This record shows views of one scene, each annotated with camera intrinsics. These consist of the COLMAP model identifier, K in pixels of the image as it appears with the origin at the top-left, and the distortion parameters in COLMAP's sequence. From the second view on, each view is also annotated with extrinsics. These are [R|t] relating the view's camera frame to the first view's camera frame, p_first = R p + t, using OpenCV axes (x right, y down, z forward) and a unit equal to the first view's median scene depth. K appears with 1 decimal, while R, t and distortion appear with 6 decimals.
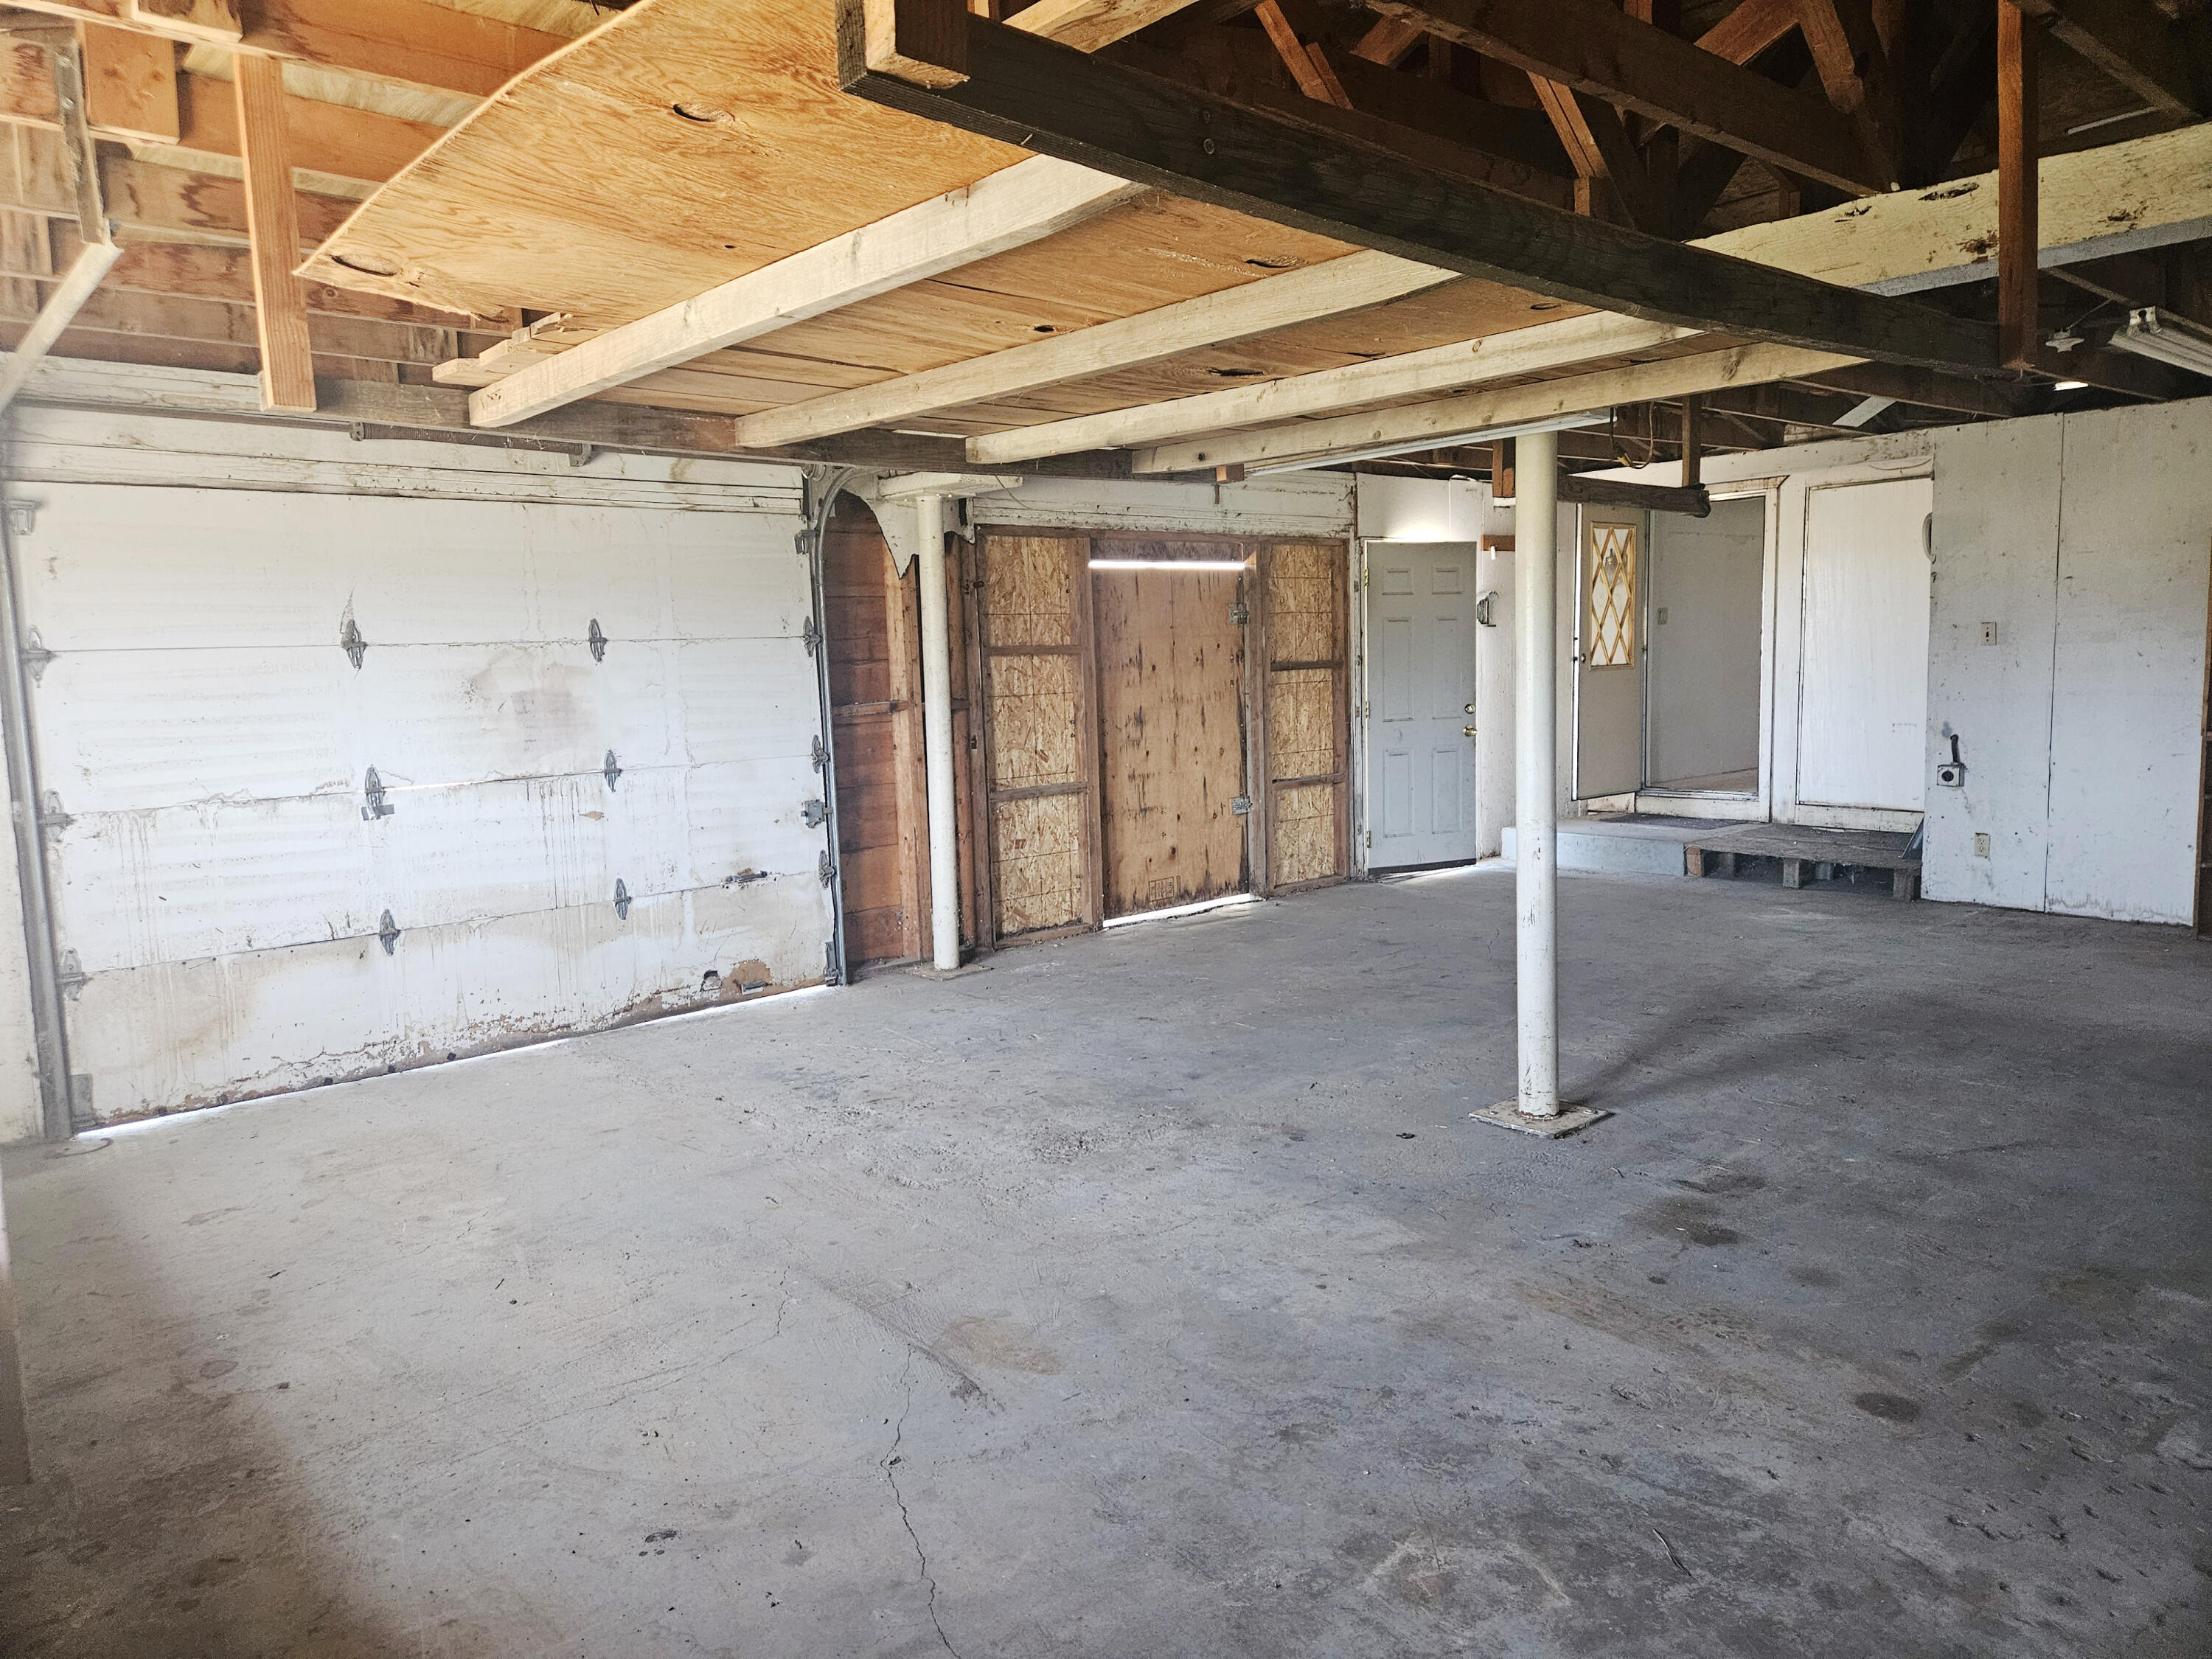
lens RADIAL K [[1504.7, 0, 1121.2], [0, 1504.7, 804.3], [0, 0, 1]] dist [0.096663, -0.084904]
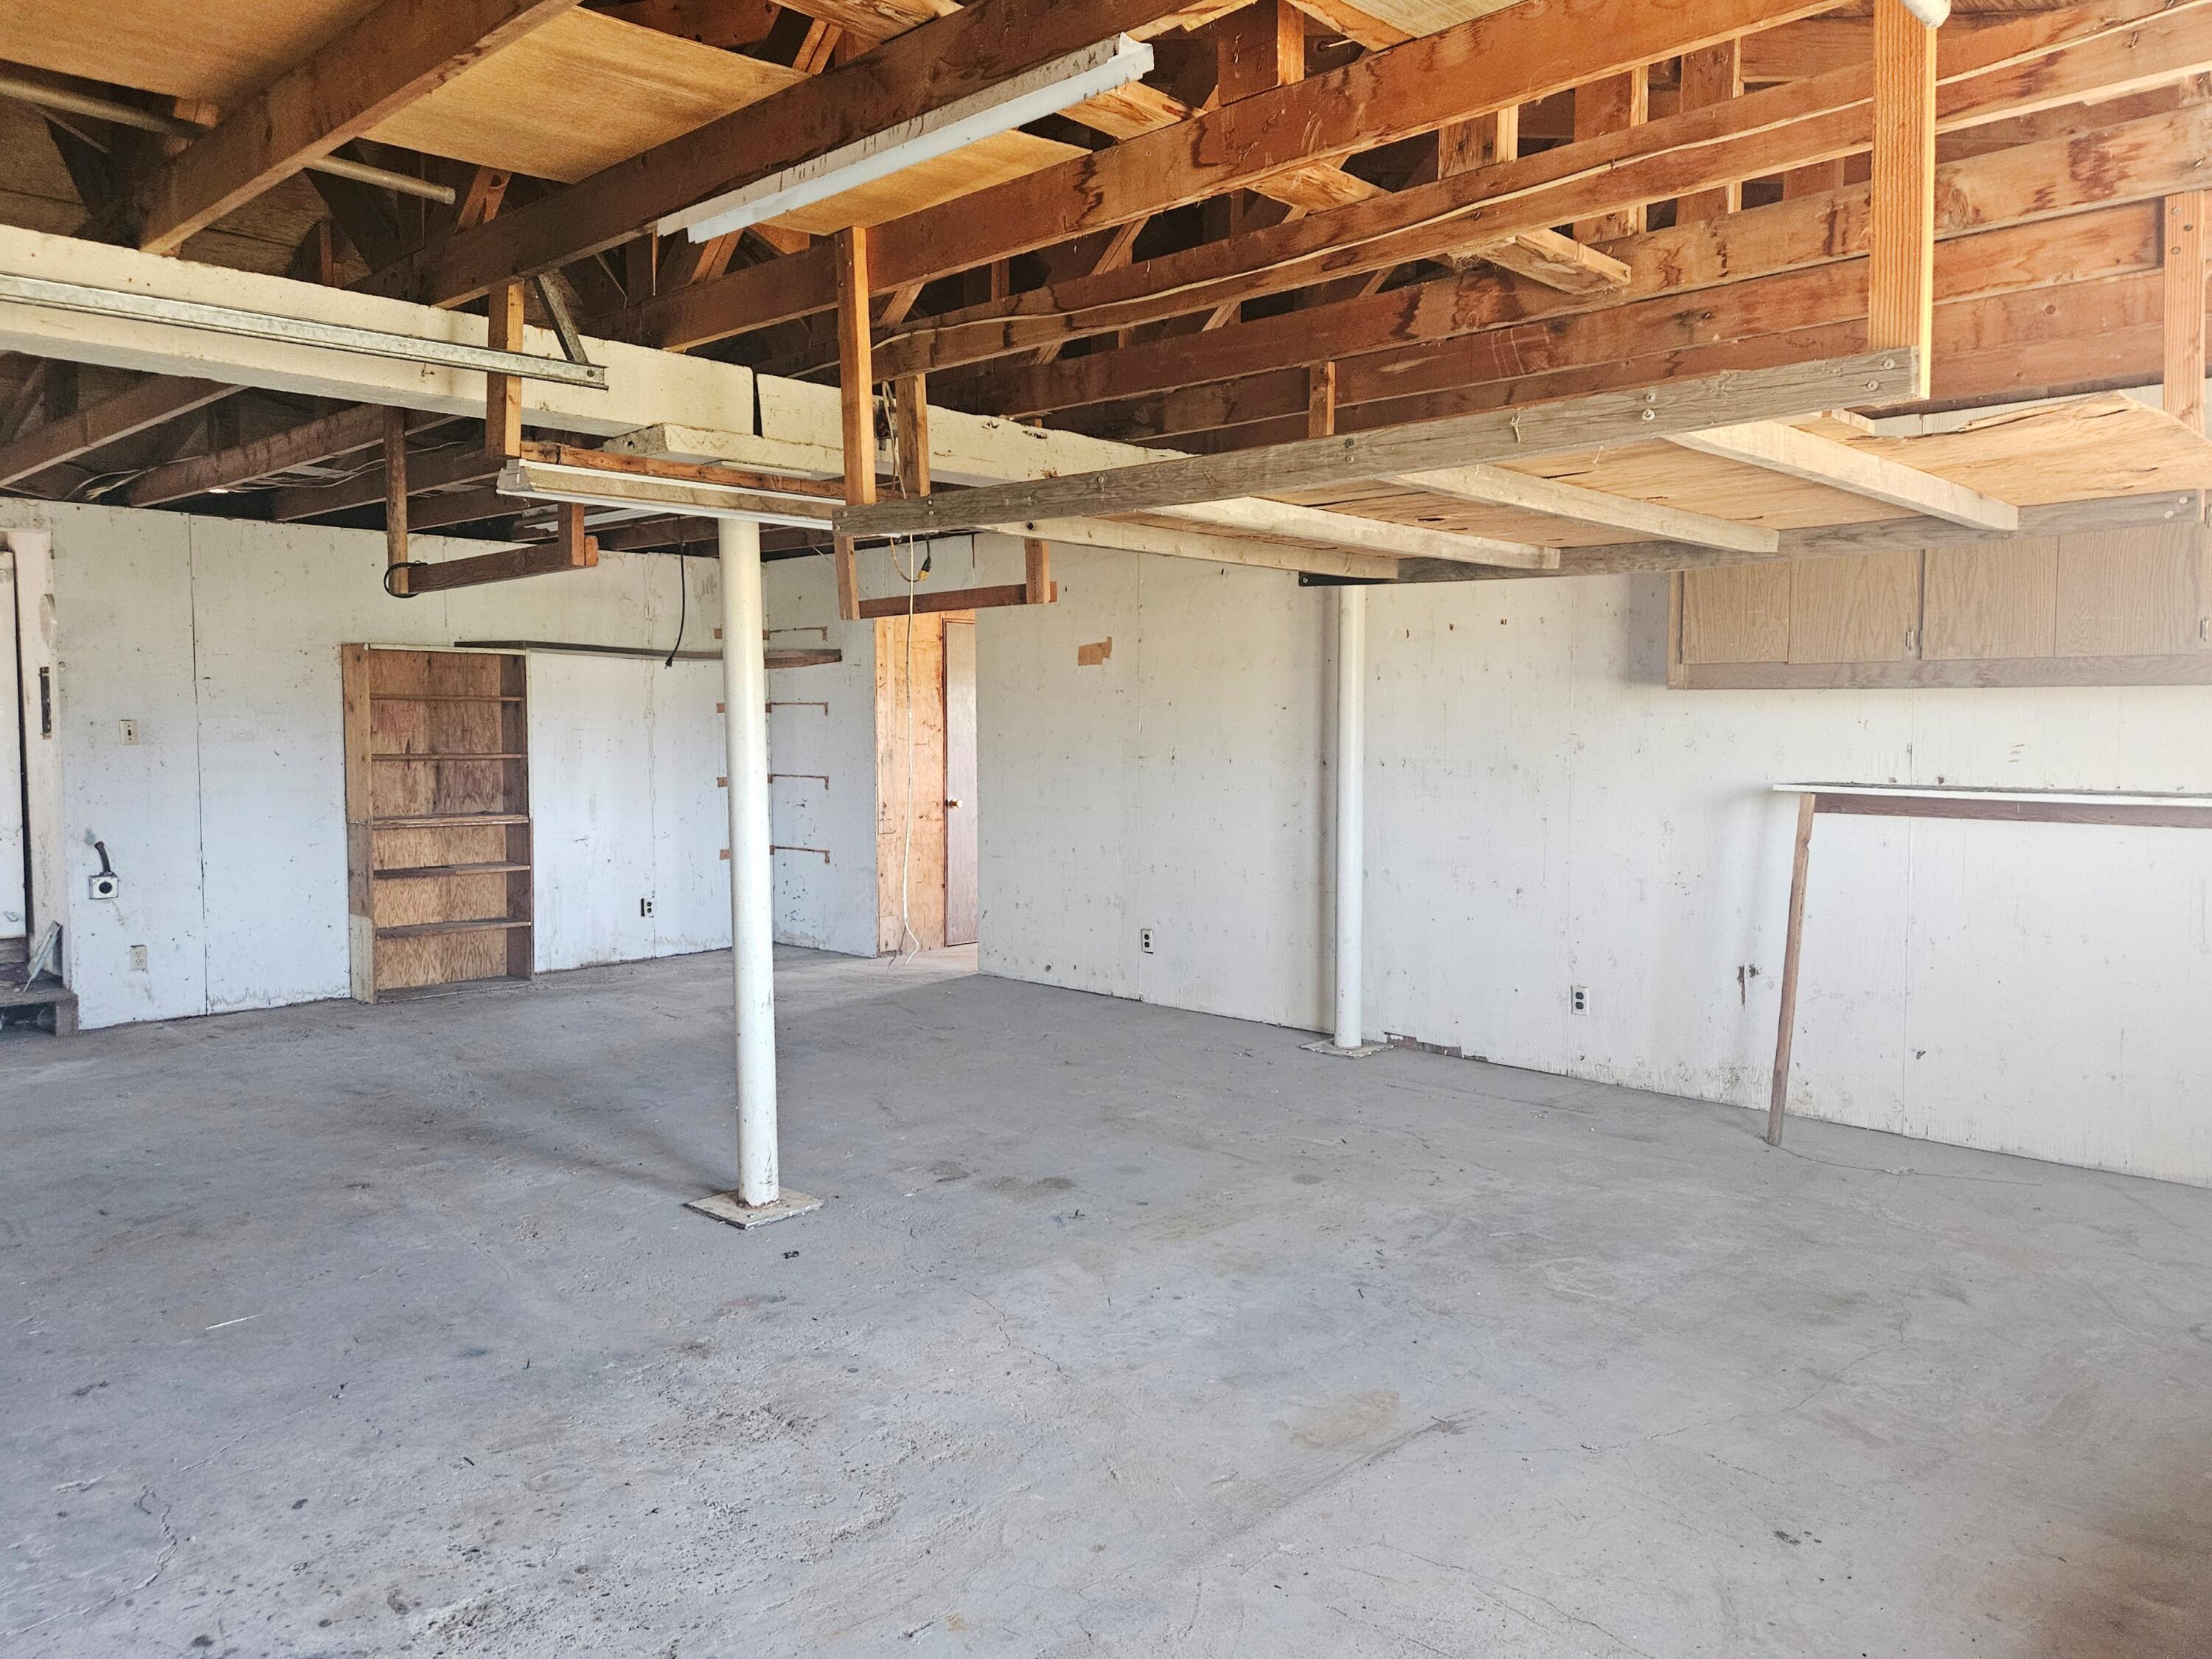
lens RADIAL K [[1504.7, 0, 1121.2], [0, 1504.7, 804.3], [0, 0, 1]] dist [0.096663, -0.084904]
pose [[-0.083789, -0.026785, 0.996123, -0.852681], [0.103618, 0.993985, 0.035443, -0.075940], [-0.991082, 0.106186, -0.080510, 0.966652]]
